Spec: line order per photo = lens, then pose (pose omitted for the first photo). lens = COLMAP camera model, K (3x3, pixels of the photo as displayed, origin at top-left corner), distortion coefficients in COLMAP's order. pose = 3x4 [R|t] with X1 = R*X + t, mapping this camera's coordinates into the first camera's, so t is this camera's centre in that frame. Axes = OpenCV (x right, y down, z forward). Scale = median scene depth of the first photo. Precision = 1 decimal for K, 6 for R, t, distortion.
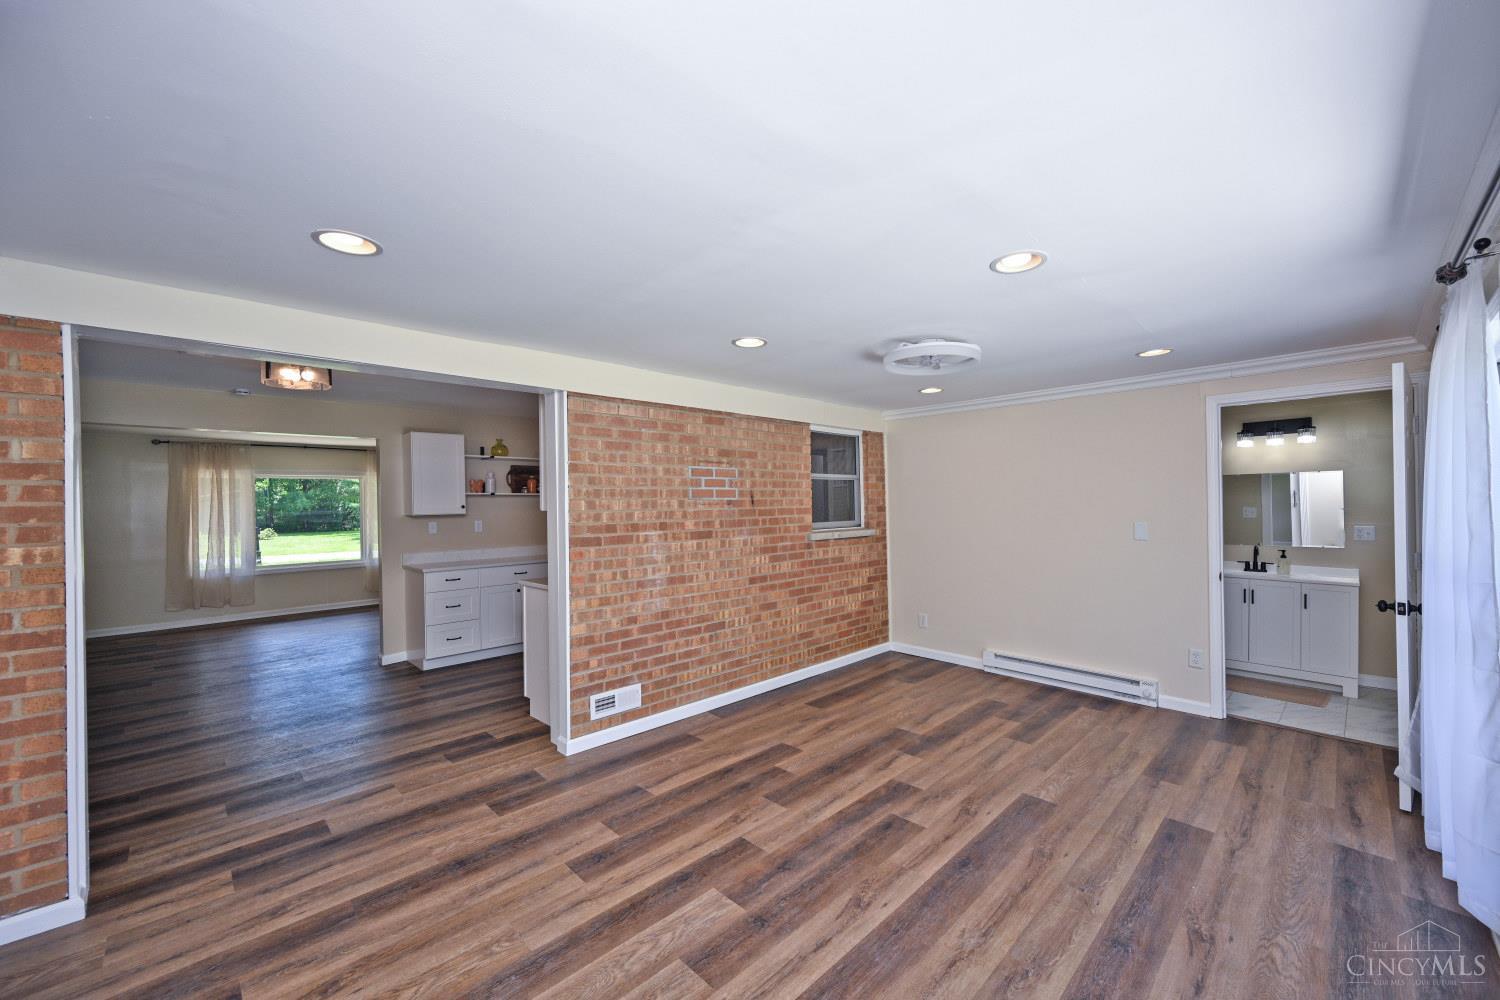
lens RADIAL K [[593.1, 0, 751.6], [0, 593.1, 502.7], [0, 0, 1]] dist [0.000466, 0.000284]
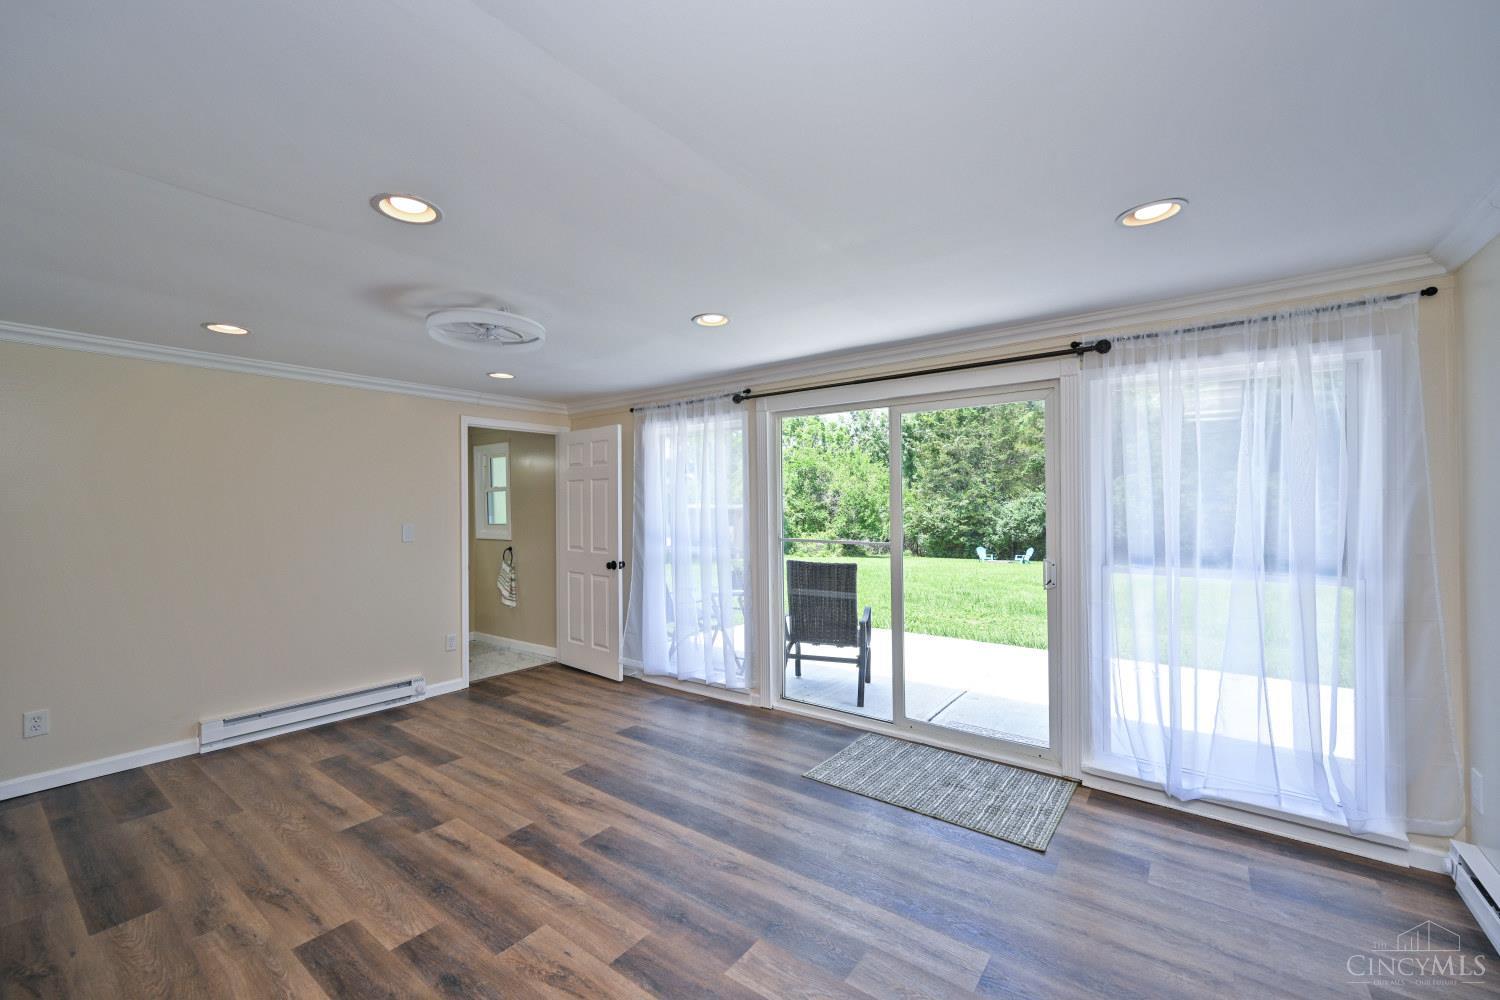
lens RADIAL K [[605.8, 0, 747.9], [0, 605.8, 503.1], [0, 0, 1]] dist [0.001216, 0.000183]
pose [[-0.144652, 0.016088, 0.989352, -0.562495], [0.012122, 0.999822, -0.014486, 0.020288], [-0.989408, 0.009897, -0.144821, 0.688811]]
